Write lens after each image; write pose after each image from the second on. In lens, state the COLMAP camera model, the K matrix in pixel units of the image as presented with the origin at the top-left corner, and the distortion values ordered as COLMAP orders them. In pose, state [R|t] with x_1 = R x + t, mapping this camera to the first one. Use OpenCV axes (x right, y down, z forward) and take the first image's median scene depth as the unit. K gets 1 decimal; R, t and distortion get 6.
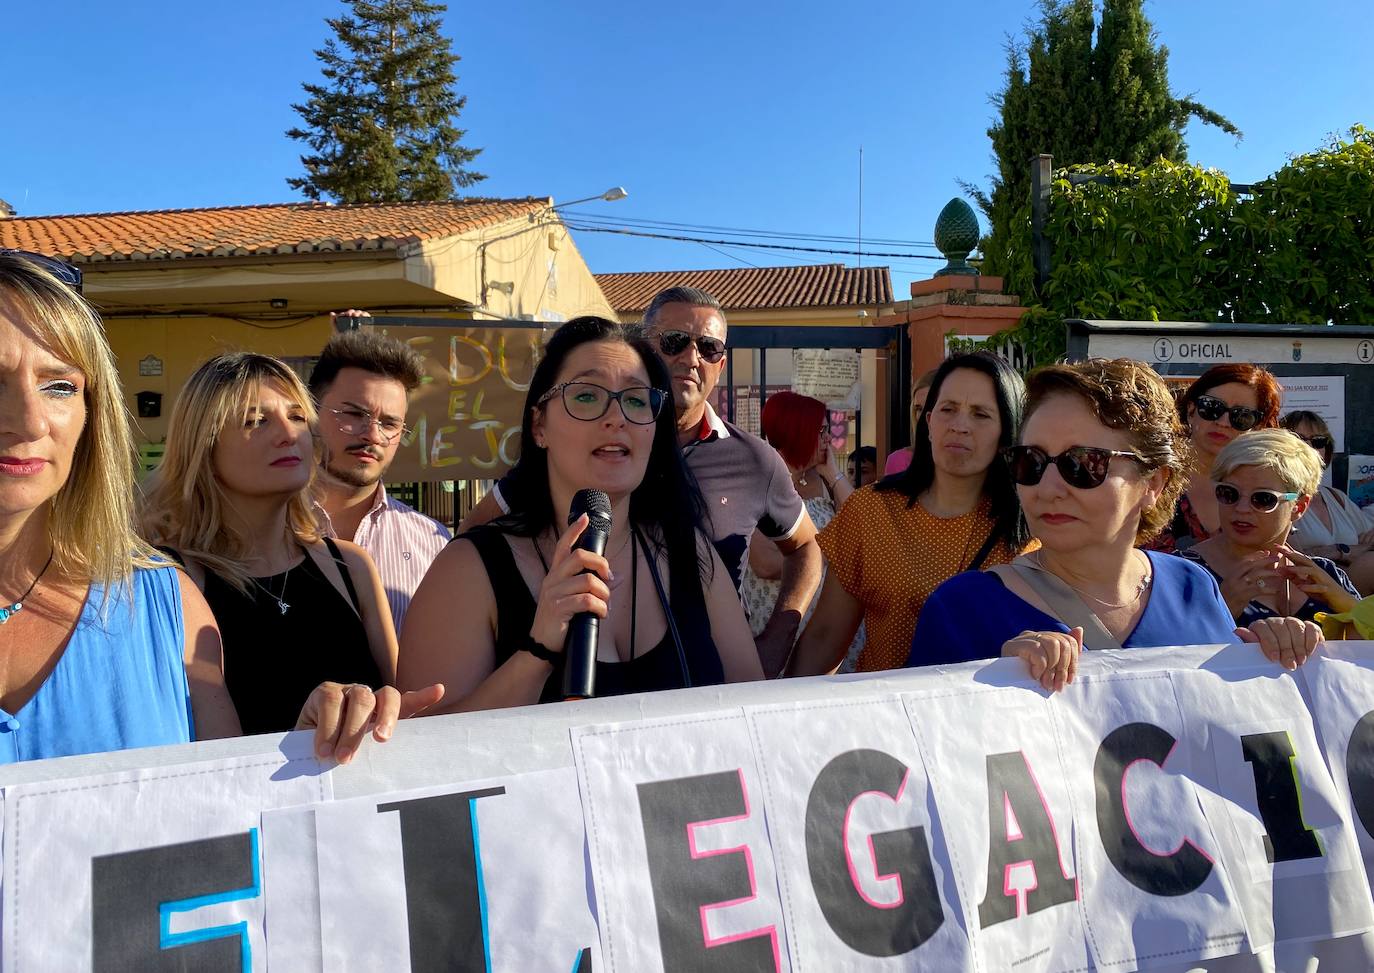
lens RADIAL K [[1058.6, 0, 681.2], [0, 1058.6, 472.3], [0, 0, 1]] dist [0.029973, -0.092461]
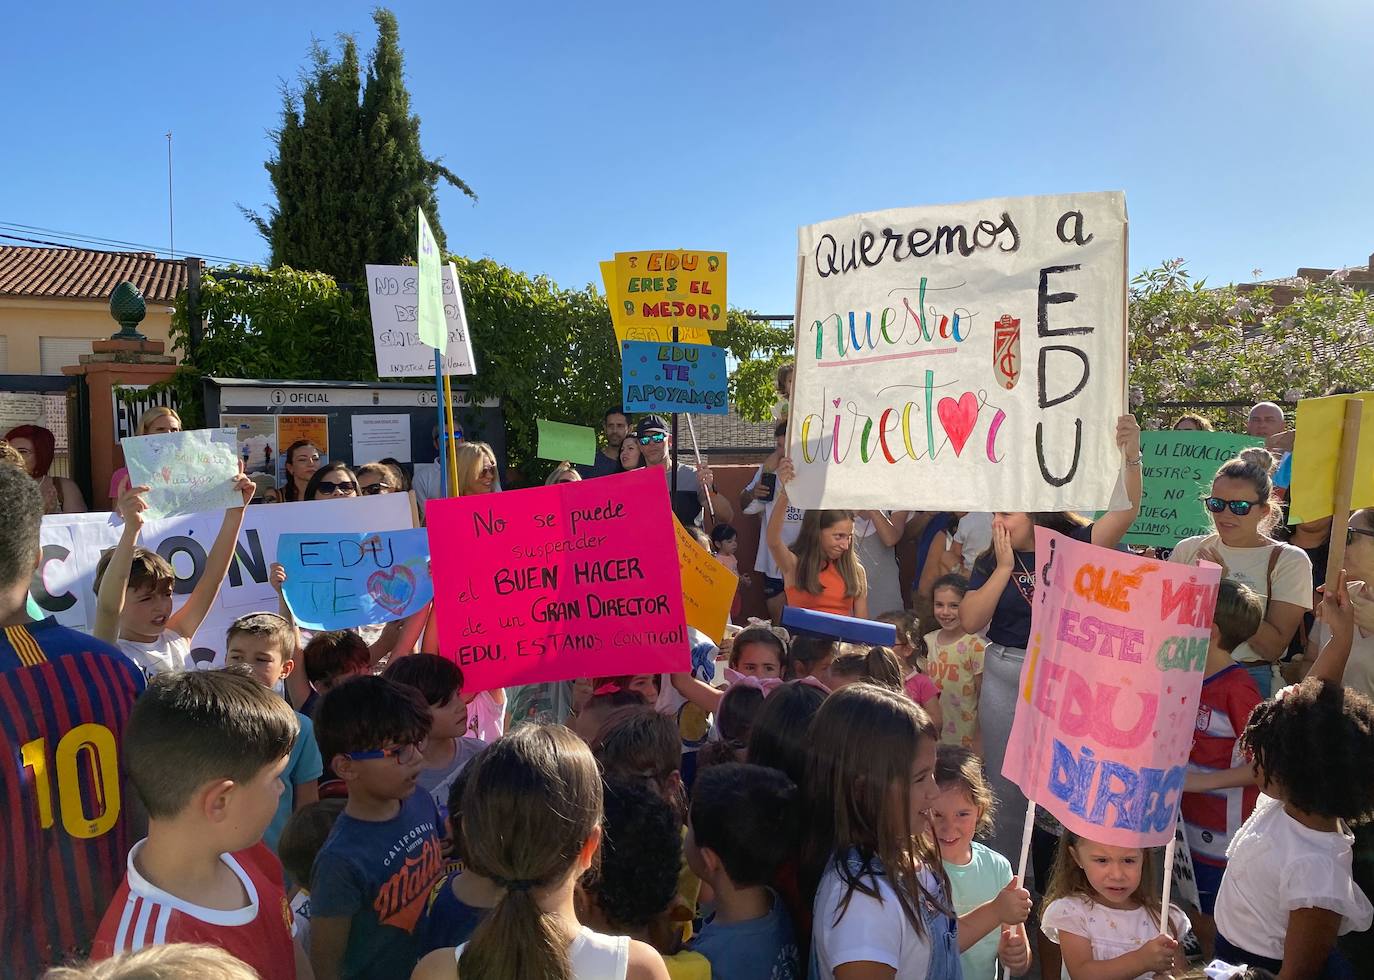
lens RADIAL K [[1043.9, 0, 720.6], [0, 1043.9, 489.3], [0, 0, 1]] dist [-0.055837, 0.053100]
pose [[0.804059, -0.033248, 0.593619, 0.021539], [0.020681, 0.999395, 0.027963, -0.003403], [-0.594189, -0.010208, 0.804260, -0.146933]]
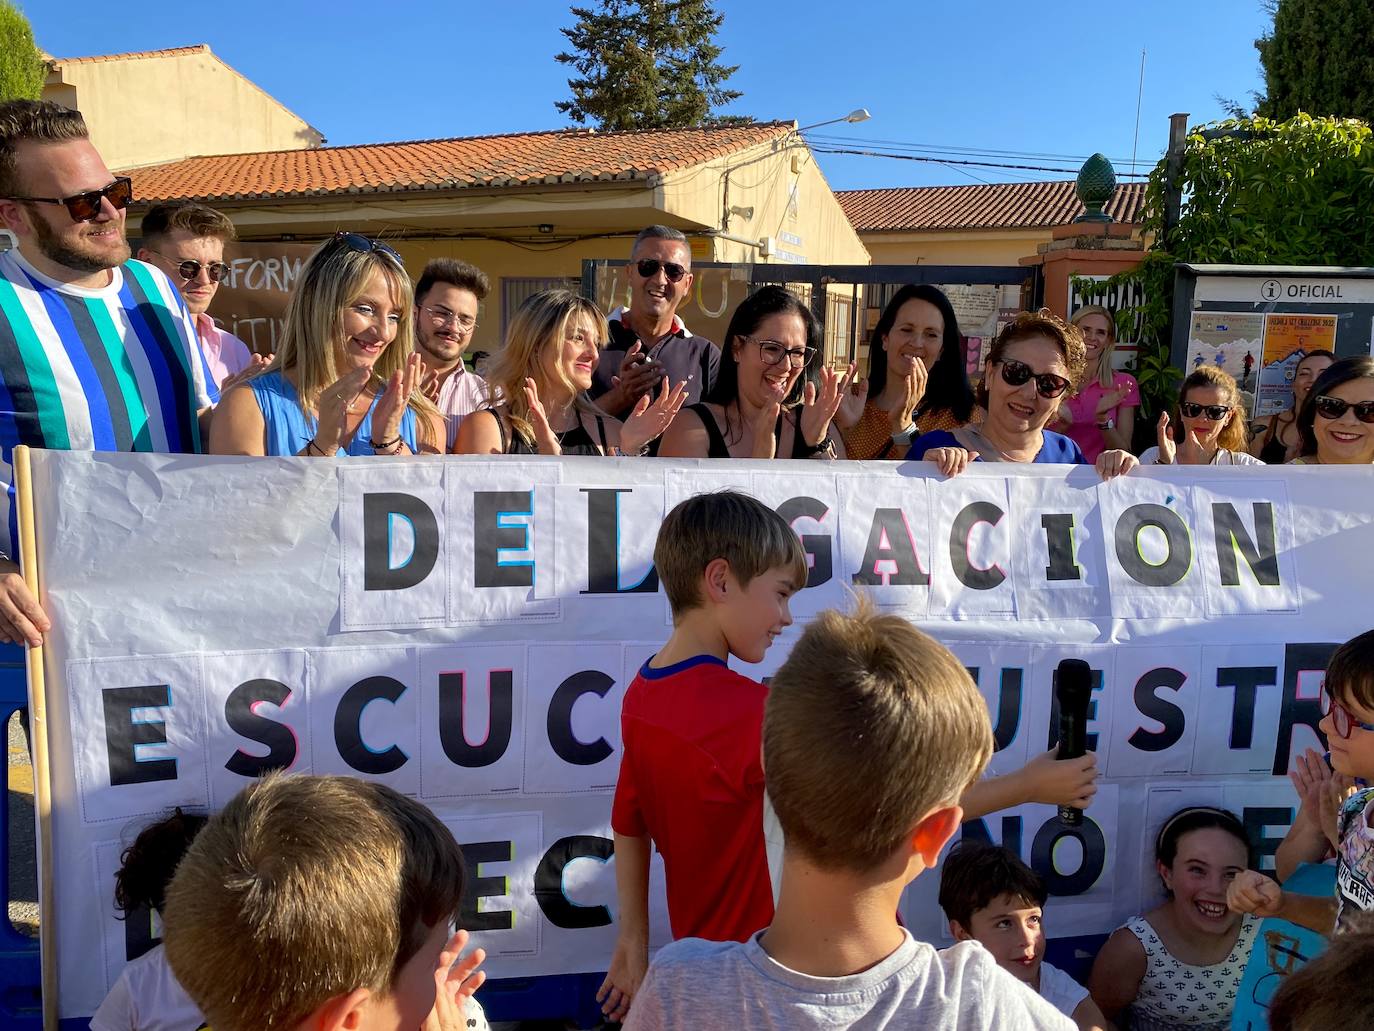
lens RADIAL K [[1054.7, 0, 687.0], [0, 1054.7, 515.5], [0, 0, 1]] dist [-0.000628, -0.007393]
pose [[0.973419, 0.061692, -0.220566, 0.028038], [-0.035610, 0.992095, 0.120330, 0.002919], [0.226246, -0.109277, 0.967921, -0.070305]]
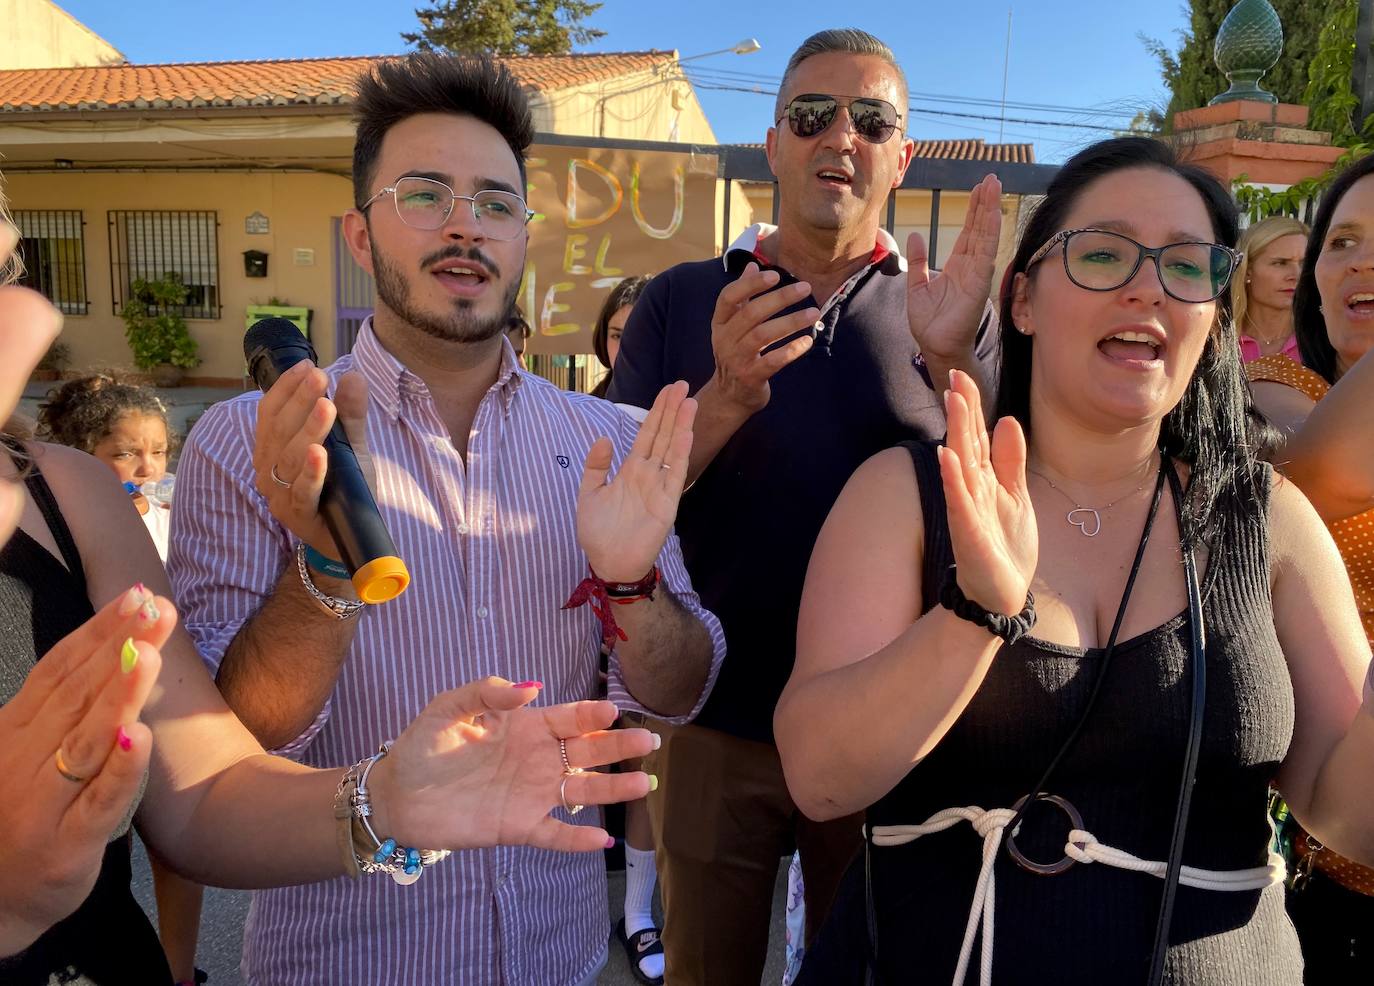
lens RADIAL K [[1061.1, 0, 687.0], [0, 1061.1, 493.0], [0, 0, 1]] dist [-0.002986, -0.003971]
pose [[0.994551, 0.052617, -0.089999, -0.012680], [-0.040700, 0.990748, 0.129464, 0.001267], [0.095978, -0.125096, 0.987491, 0.054603]]
